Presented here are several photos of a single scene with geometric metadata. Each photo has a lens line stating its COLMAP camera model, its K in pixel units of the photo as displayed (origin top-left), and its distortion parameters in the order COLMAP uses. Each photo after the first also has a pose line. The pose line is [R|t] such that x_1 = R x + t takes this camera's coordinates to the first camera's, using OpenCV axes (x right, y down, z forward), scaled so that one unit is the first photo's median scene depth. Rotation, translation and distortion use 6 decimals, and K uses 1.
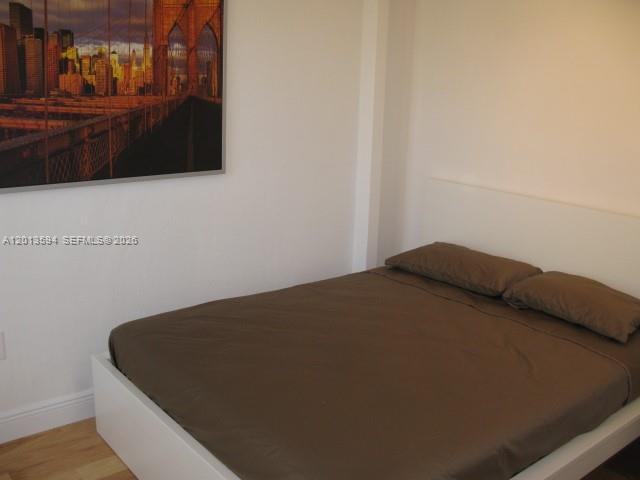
lens RADIAL K [[648.0, 0, 317.3], [0, 648.0, 244.5], [0, 0, 1]] dist [-0.210167, 0.253379]
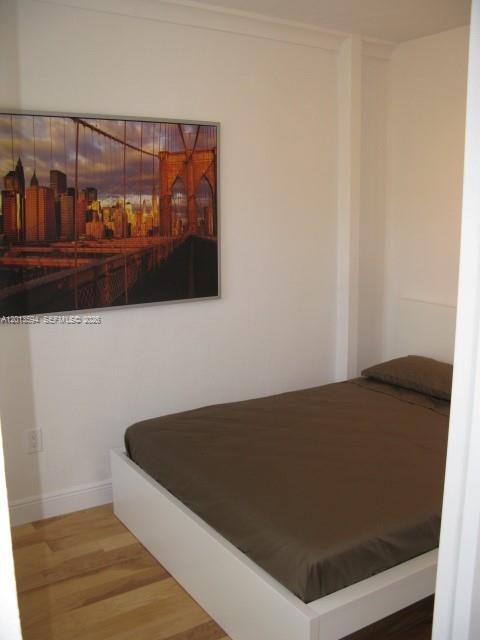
lens RADIAL K [[648.0, 0, 240.0], [0, 648.0, 320.0], [0, 0, 1]] dist [-0.210167, 0.253379]
pose [[0.990235, -0.017653, -0.138288, 0.065063], [0.007758, 0.997391, -0.071770, 0.016905], [0.139194, 0.069996, 0.987788, -0.202205]]
